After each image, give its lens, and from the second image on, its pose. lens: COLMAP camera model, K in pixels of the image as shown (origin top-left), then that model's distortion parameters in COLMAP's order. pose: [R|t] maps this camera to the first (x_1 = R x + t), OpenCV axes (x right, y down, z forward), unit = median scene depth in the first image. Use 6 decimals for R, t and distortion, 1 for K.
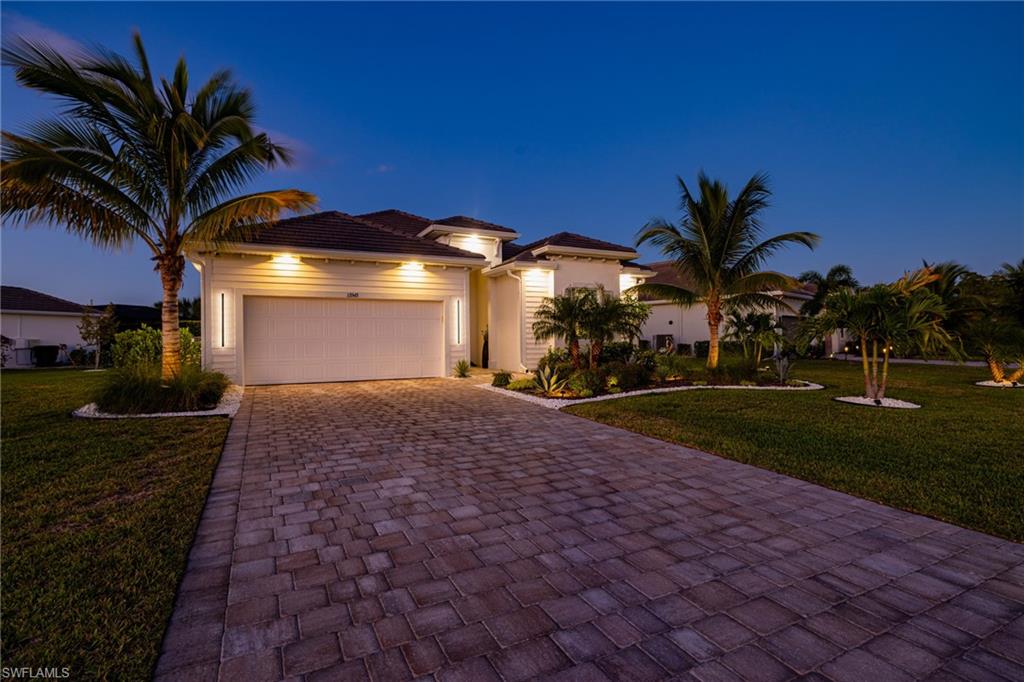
lens RADIAL K [[514.1, 0, 512.0], [0, 514.1, 341.0], [0, 0, 1]] dist [0.003862, 0.000267]
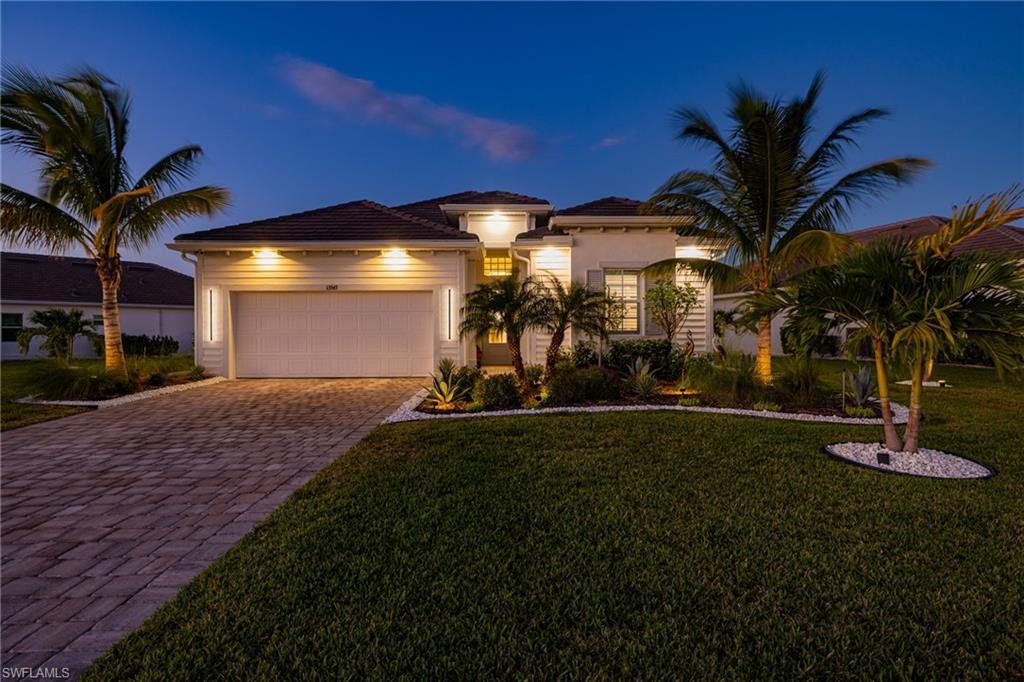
lens RADIAL K [[559.0, 0, 512.0], [0, 559.0, 341.0], [0, 0, 1]] dist [-0.004842, -0.000841]
pose [[0.893142, 0.011045, -0.449639, 0.446430], [-0.006302, 0.999908, 0.012043, -0.004863], [0.449730, -0.007923, 0.893129, 0.225129]]
